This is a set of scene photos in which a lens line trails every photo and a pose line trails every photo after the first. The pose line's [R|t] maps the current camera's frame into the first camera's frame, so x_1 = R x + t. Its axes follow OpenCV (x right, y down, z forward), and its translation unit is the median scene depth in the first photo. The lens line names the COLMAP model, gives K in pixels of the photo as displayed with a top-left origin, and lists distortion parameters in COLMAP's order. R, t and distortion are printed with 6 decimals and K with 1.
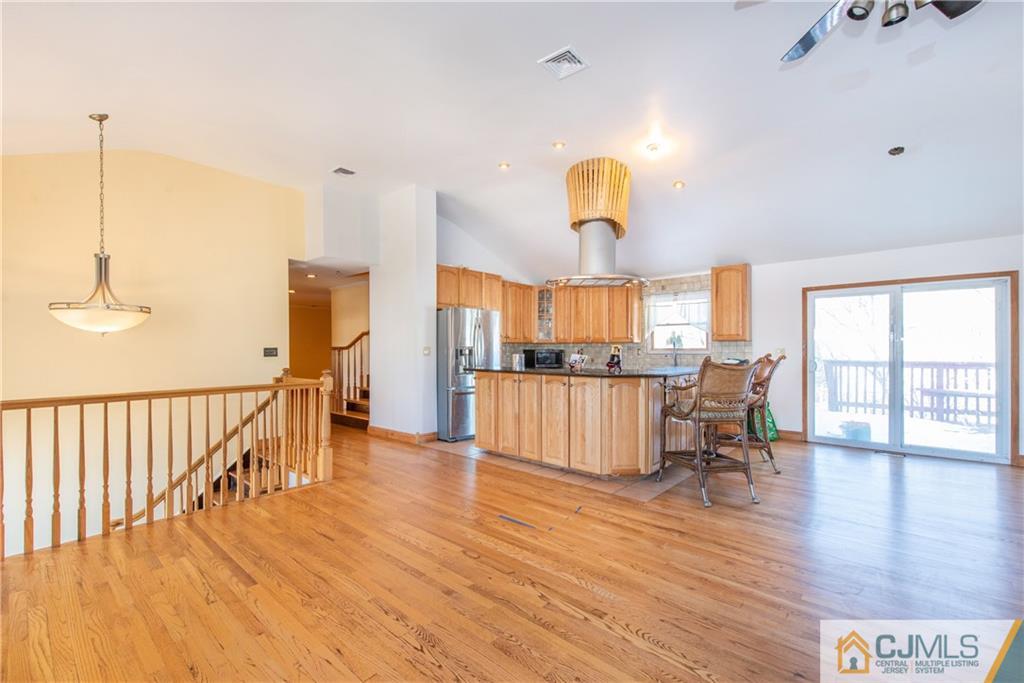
lens RADIAL K [[427.0, 0, 511.7], [0, 427.0, 339.8], [0, 0, 1]] dist [0.013157, 0.000203]
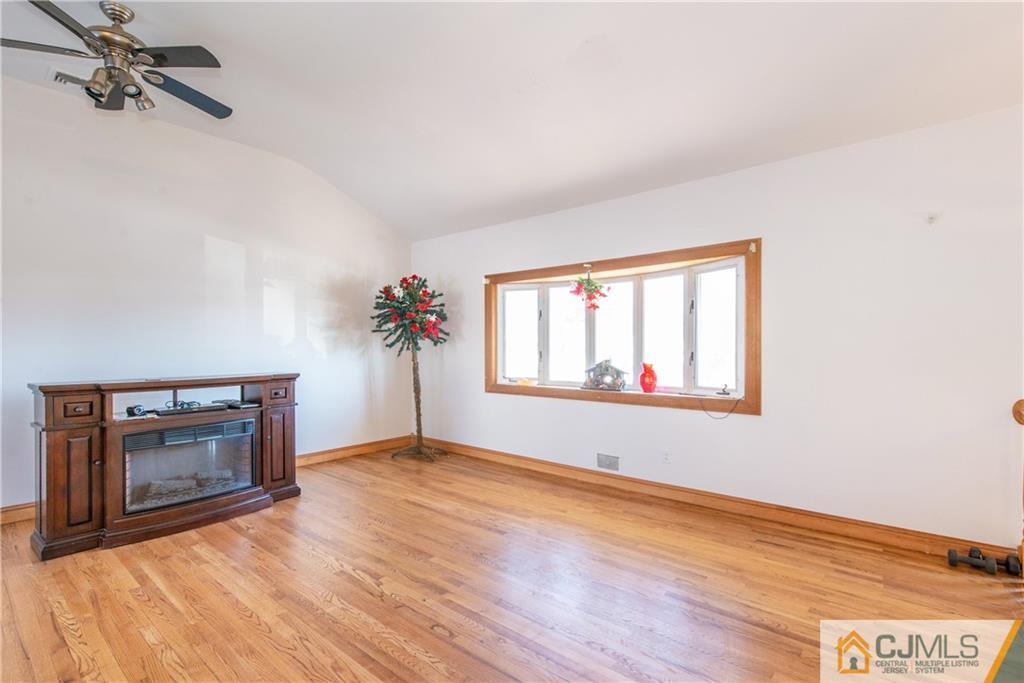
lens RADIAL K [[479.5, 0, 514.7], [0, 479.5, 343.6], [0, 0, 1]] dist [0.003429, 0.000138]
pose [[-0.999897, 0.005328, -0.013346, -0.229803], [0.005601, 0.999774, -0.020513, 0.019550], [0.013234, -0.020586, -0.999701, 2.005869]]
